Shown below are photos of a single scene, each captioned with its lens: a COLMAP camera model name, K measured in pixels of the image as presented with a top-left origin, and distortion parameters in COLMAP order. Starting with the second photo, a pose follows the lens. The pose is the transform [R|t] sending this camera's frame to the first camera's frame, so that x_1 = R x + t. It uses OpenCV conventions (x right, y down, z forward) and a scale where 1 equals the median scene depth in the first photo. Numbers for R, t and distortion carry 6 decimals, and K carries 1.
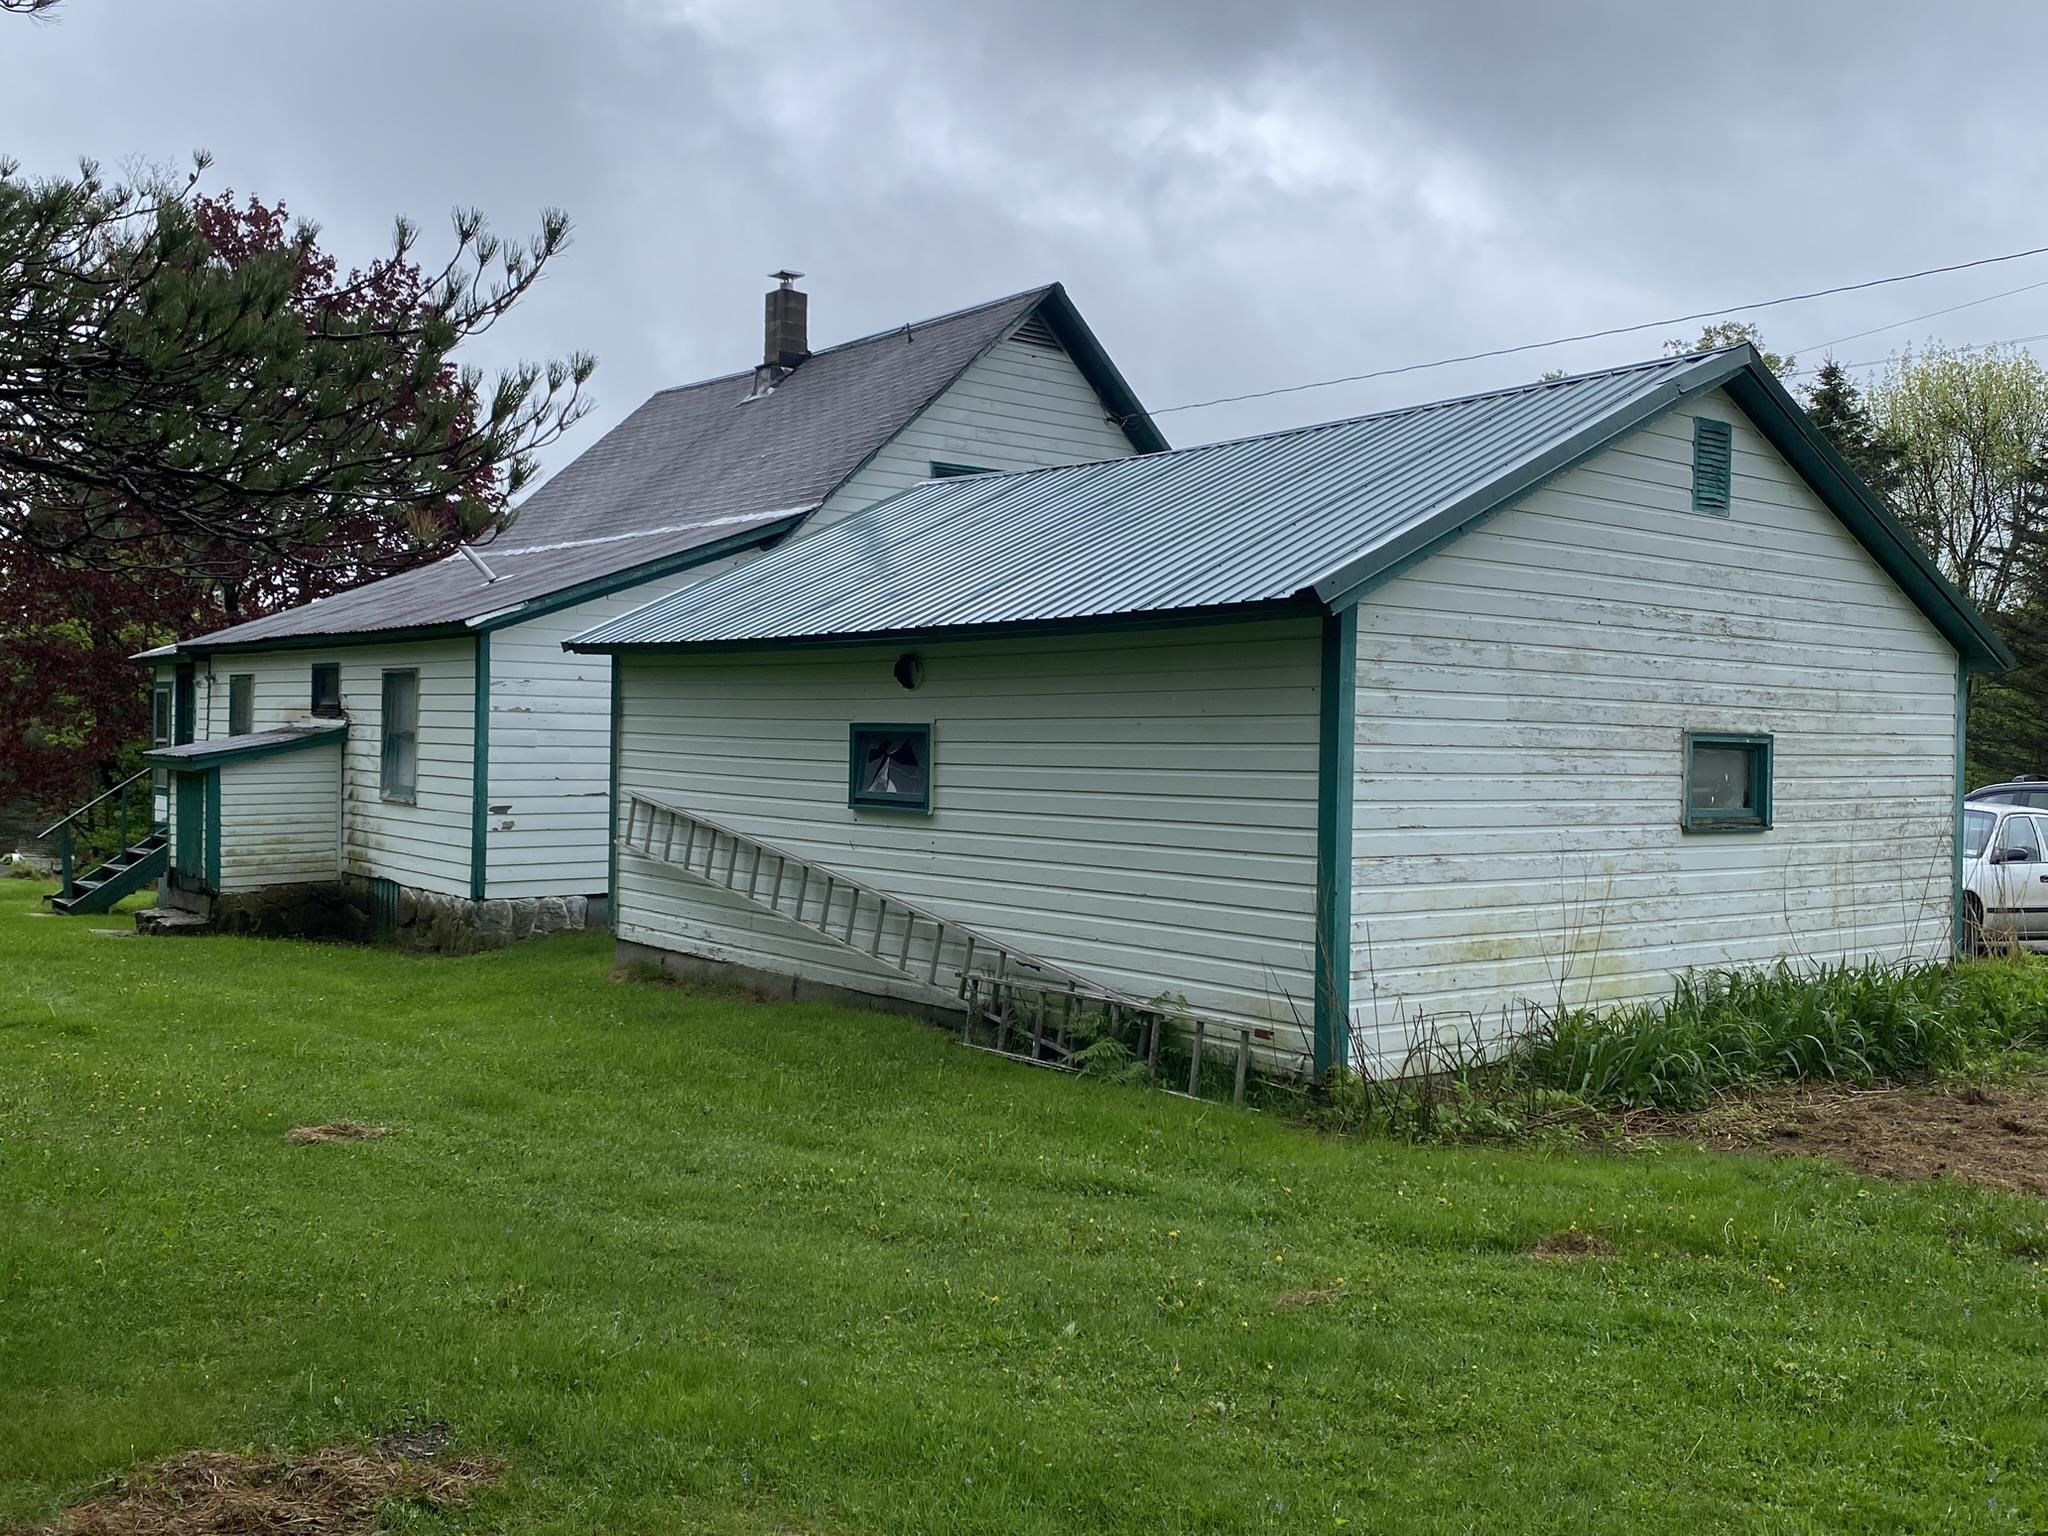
lens RADIAL K [[1849.2, 0, 1023.9], [0, 1849.2, 774.3], [0, 0, 1]] dist [-0.023143, -0.006491]
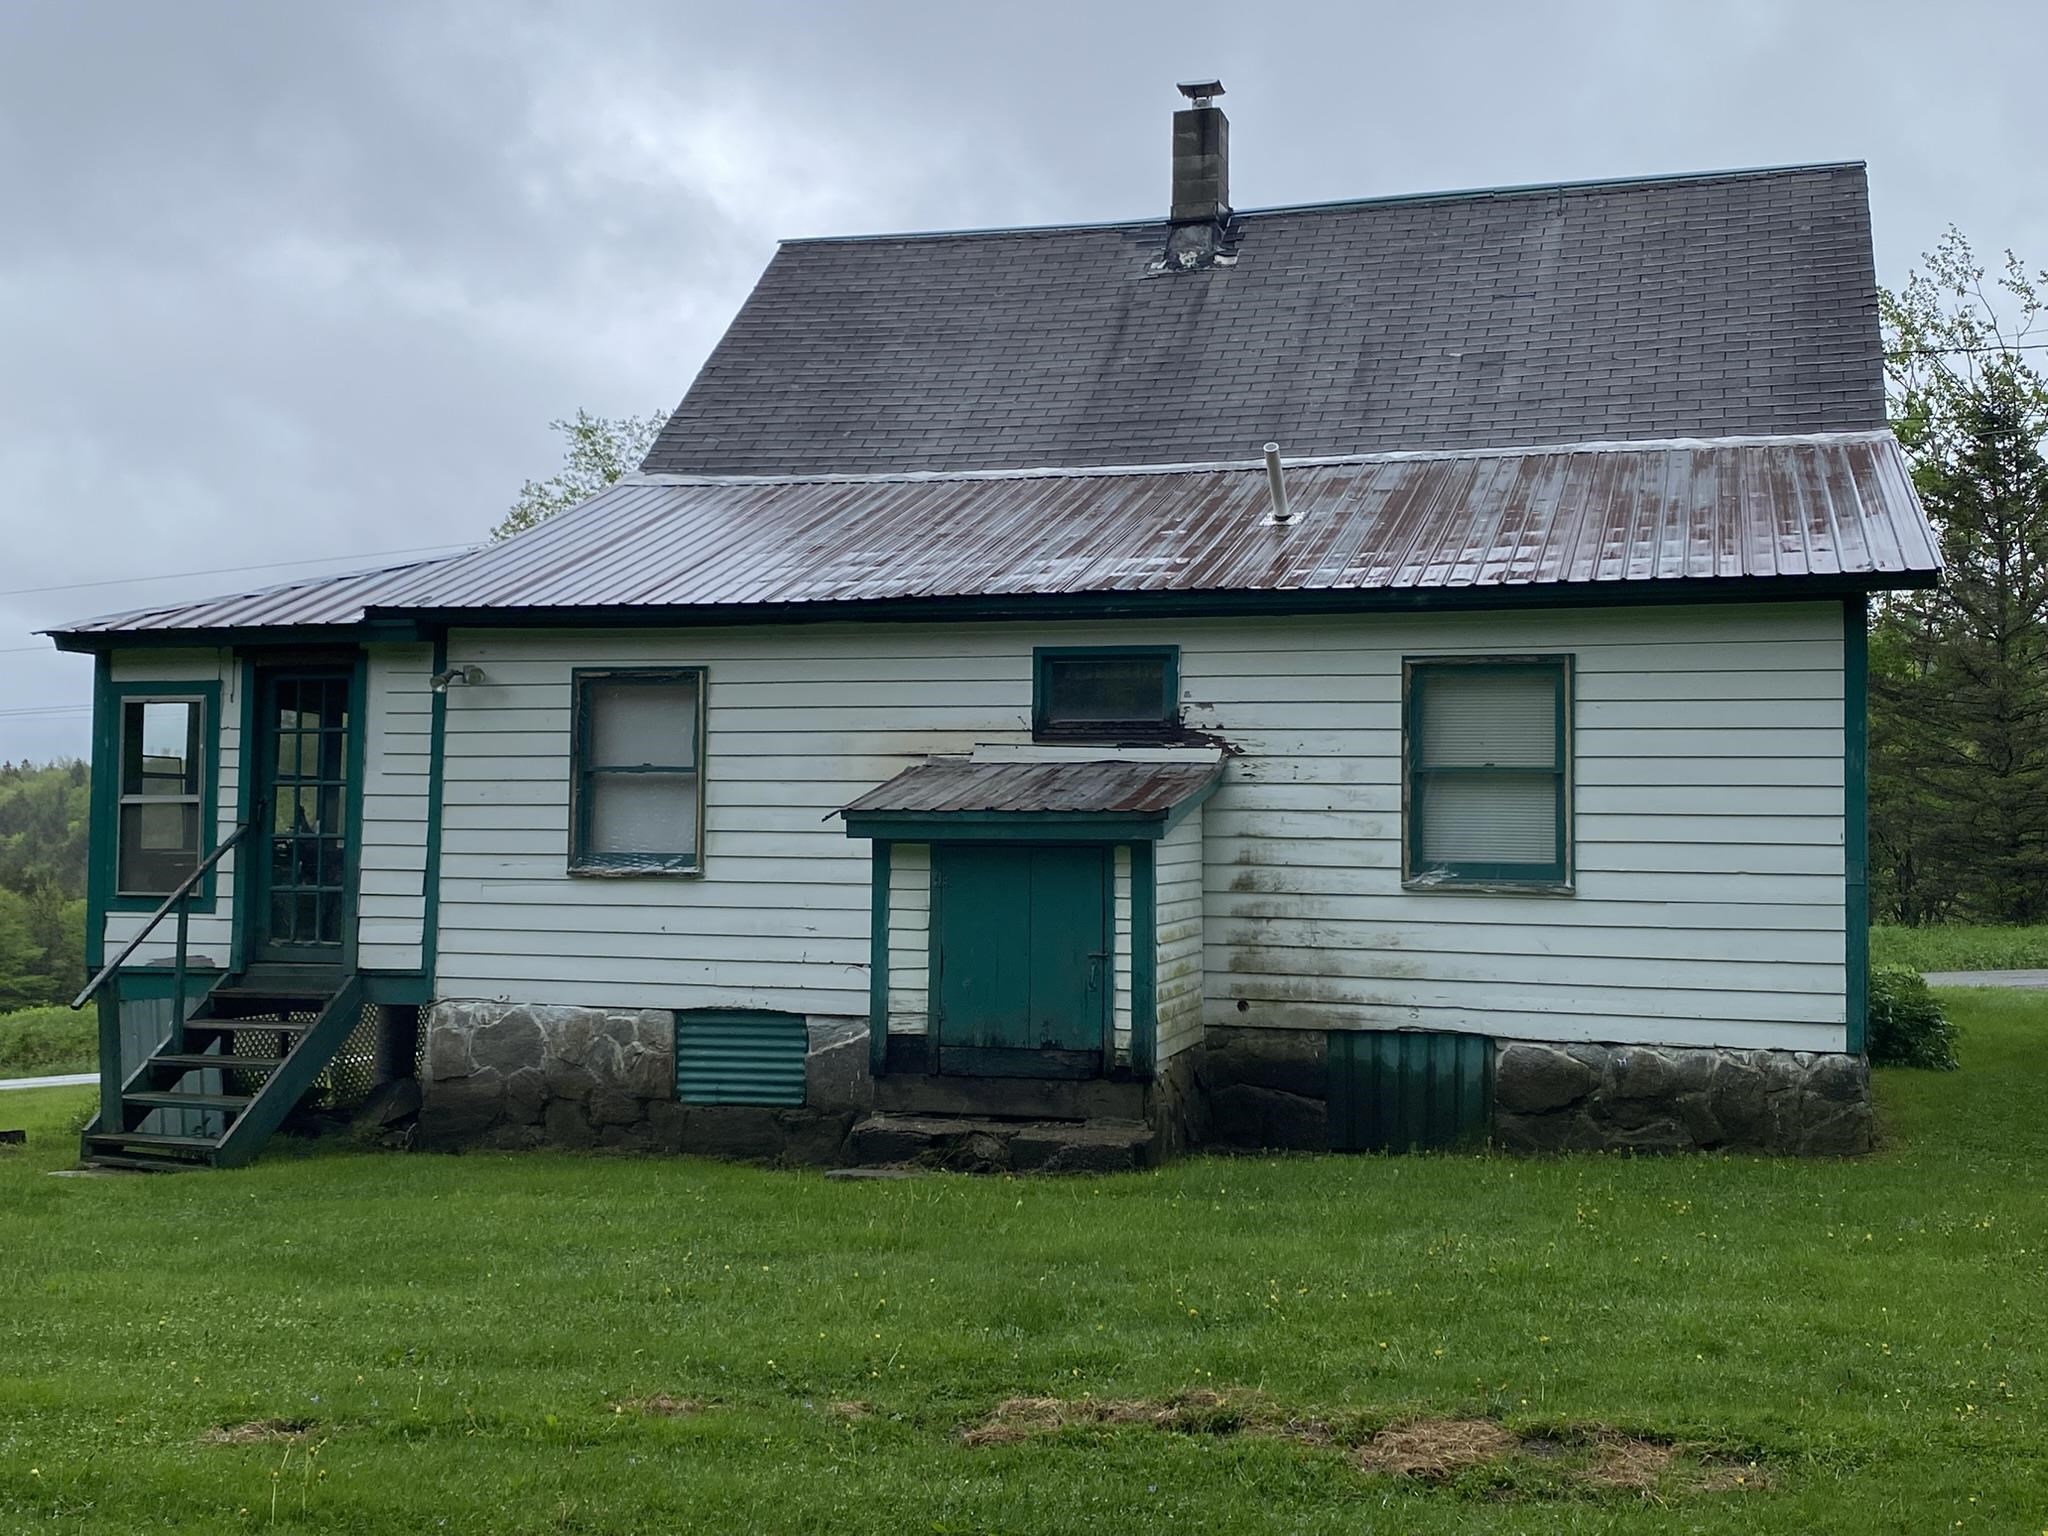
lens RADIAL K [[2084.7, 0, 1023.9], [0, 2084.7, 759.7], [0, 0, 1]] dist [0.011415, 0.000000]
pose [[0.859428, -0.009047, 0.511177, -0.596055], [0.022695, 0.999533, -0.020465, -0.011660], [-0.510753, 0.029190, 0.859232, 0.395544]]
